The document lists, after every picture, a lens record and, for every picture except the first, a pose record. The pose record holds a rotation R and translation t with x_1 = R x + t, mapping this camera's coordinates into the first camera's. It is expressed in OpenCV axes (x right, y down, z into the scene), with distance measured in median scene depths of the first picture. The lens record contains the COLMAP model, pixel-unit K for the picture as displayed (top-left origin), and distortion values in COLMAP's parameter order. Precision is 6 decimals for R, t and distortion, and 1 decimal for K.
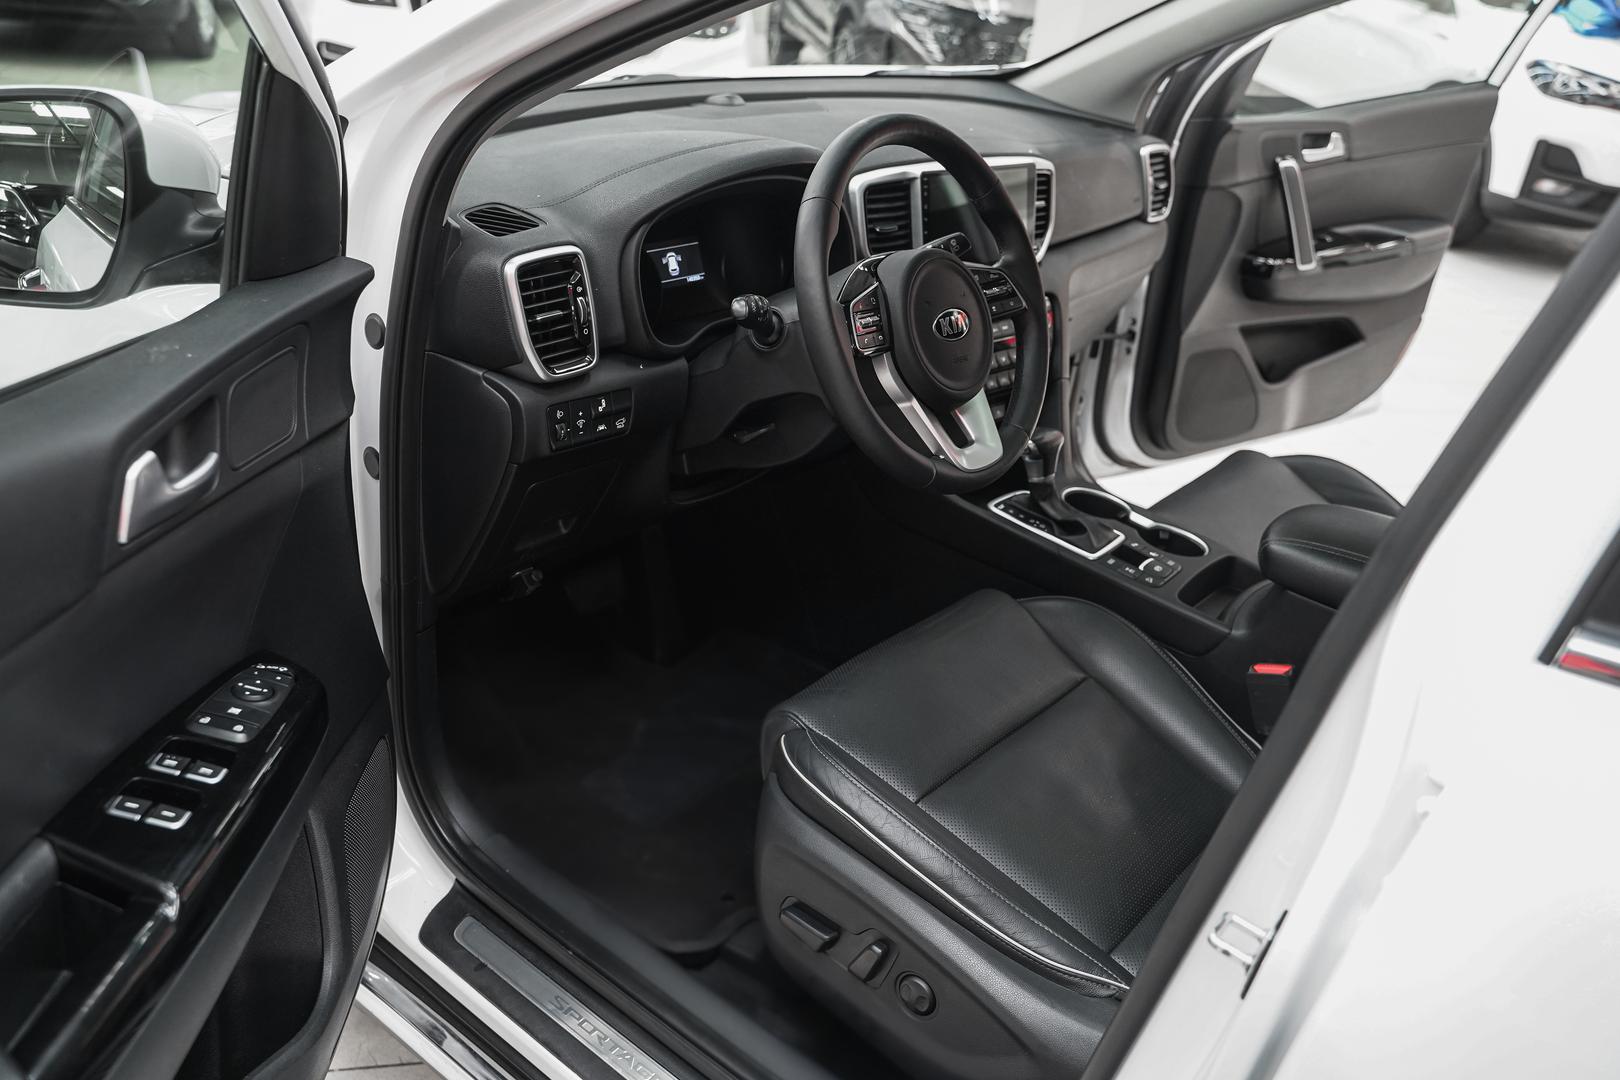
lens RADIAL K [[1303.7, 0, 808.5], [0, 1303.7, 547.4], [0, 0, 1]] dist [-0.001390, -0.001833]
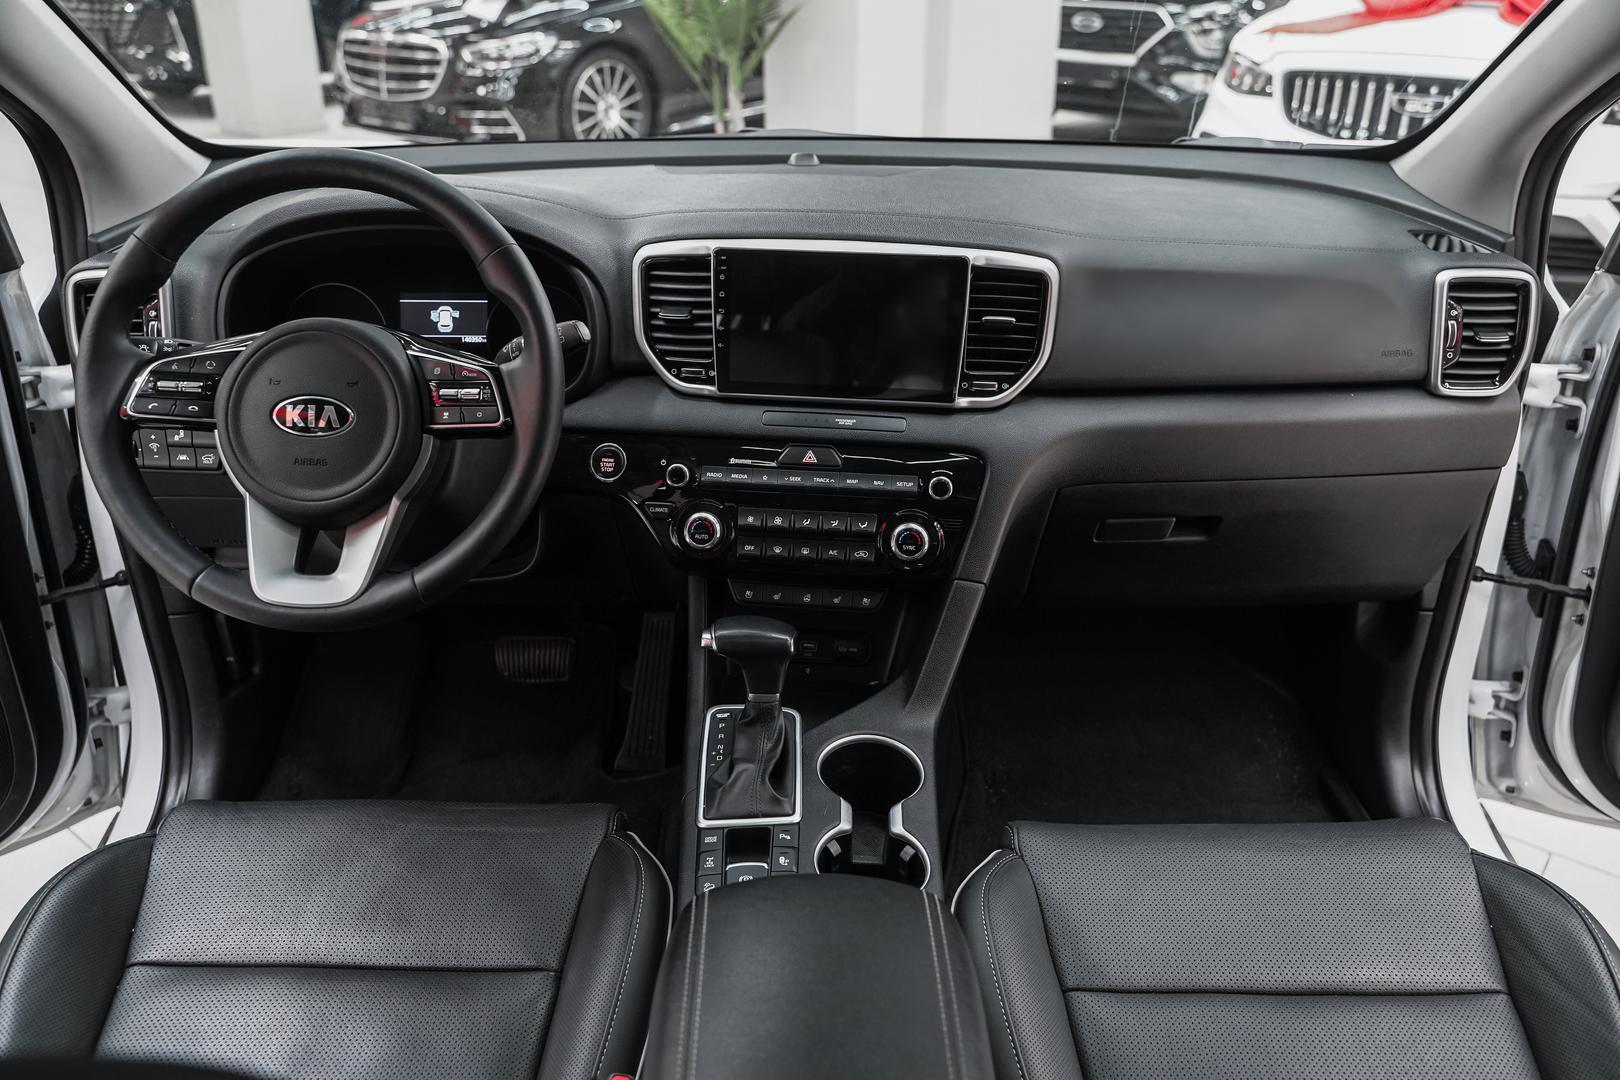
lens RADIAL K [[1303.7, 0, 815.0], [0, 1303.7, 538.8], [0, 0, 1]] dist [-0.001390, -0.001833]
pose [[0.635486, 0.240930, -0.733560, 0.720554], [-0.295616, 0.953598, 0.057106, -0.188523], [0.713280, 0.180562, 0.677222, 0.563106]]
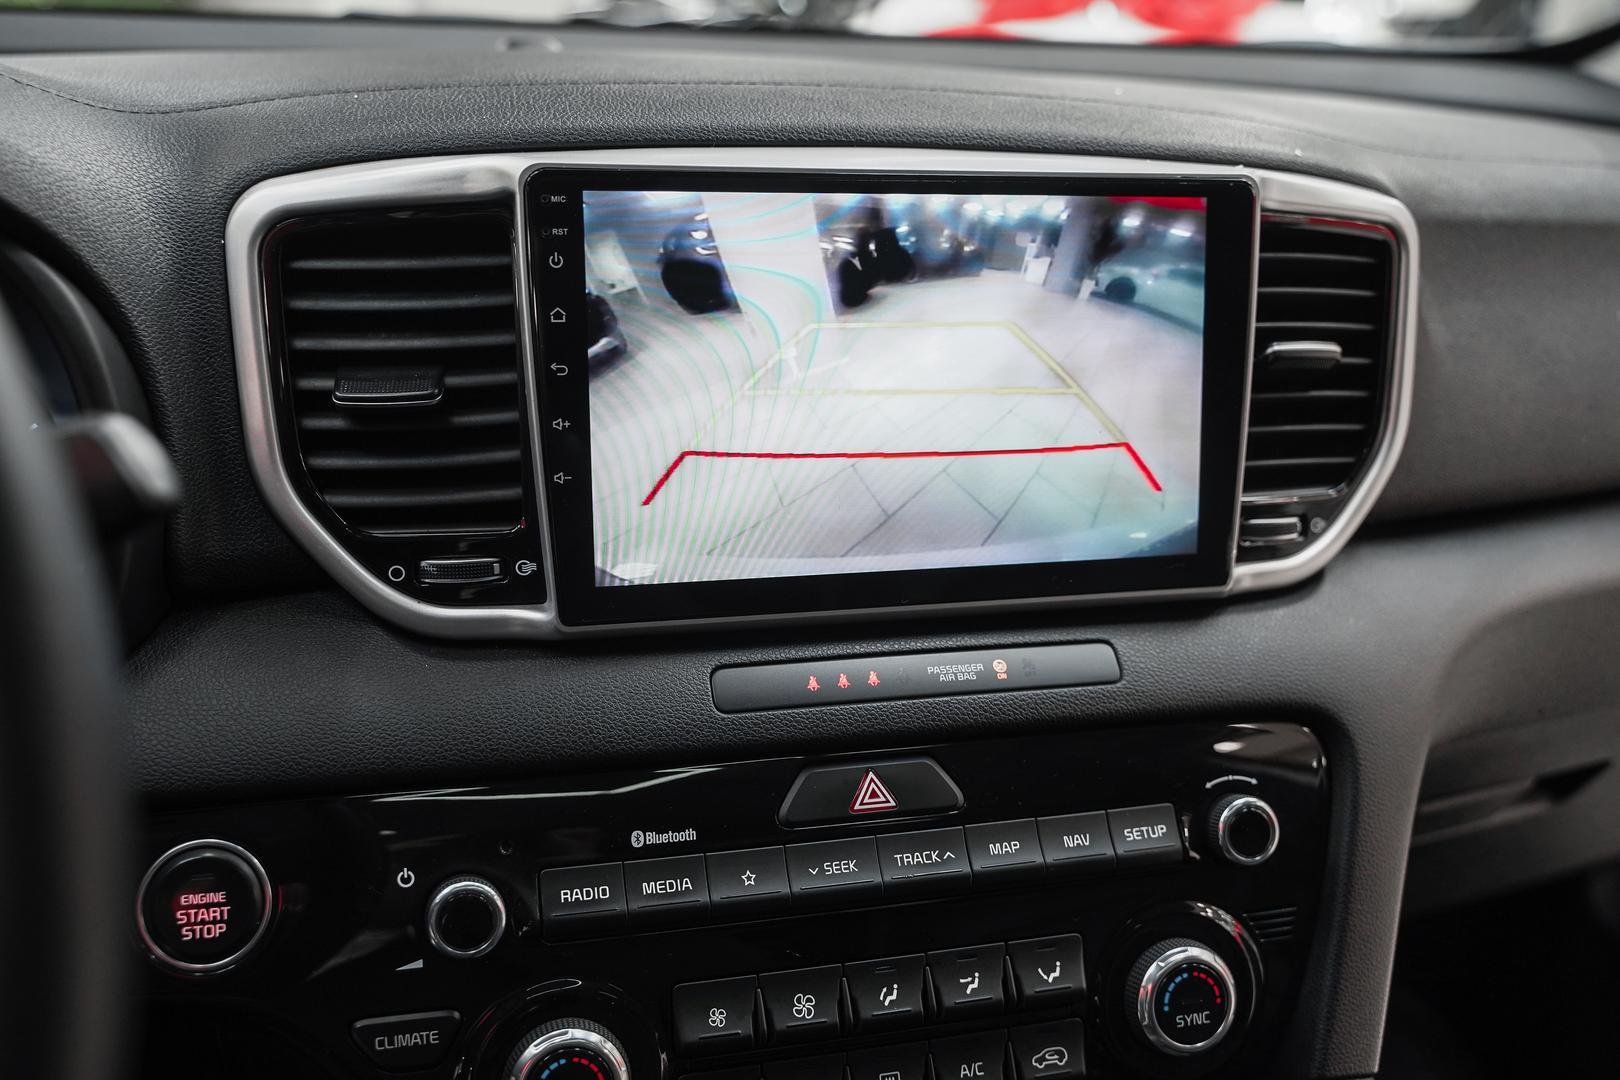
lens RADIAL K [[1535.8, 0, 816.6], [0, 1535.8, 538.1], [0, 0, 1]] dist [-0.010515, 0.000000]
pose [[0.871825, 0.094842, -0.480548, 0.271872], [-0.174080, 0.977020, -0.122994, -0.199350], [0.457841, 0.190883, 0.868300, 0.800827]]
